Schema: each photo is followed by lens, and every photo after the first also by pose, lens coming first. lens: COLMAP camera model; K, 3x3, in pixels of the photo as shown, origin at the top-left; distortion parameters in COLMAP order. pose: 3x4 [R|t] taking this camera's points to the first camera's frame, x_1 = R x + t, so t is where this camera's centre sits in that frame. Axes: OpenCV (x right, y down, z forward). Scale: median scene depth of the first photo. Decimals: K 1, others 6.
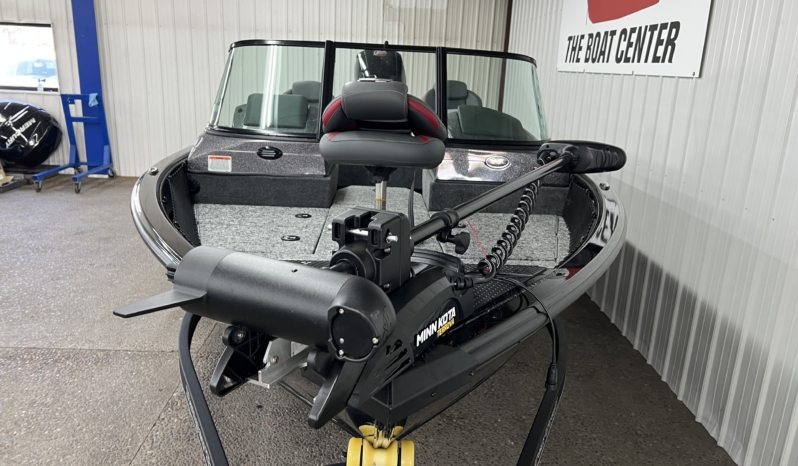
lens RADIAL K [[619.4, 0, 399.0], [0, 619.4, 233.0], [0, 0, 1]] dist [0.003593, 0.001494]
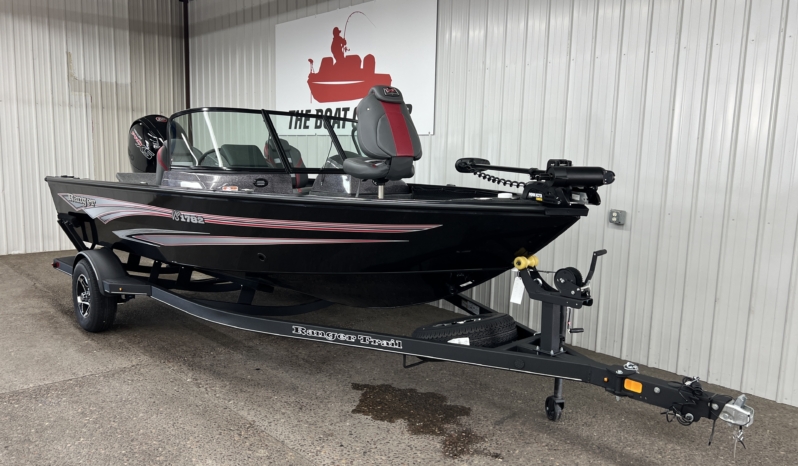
lens RADIAL K [[619.4, 0, 399.0], [0, 619.4, 233.0], [0, 0, 1]] dist [0.003593, 0.001494]
pose [[0.743404, -0.104384, 0.660647, -0.682931], [0.178968, 0.982774, -0.046106, 0.082642], [-0.644454, 0.152510, 0.749280, -0.213782]]
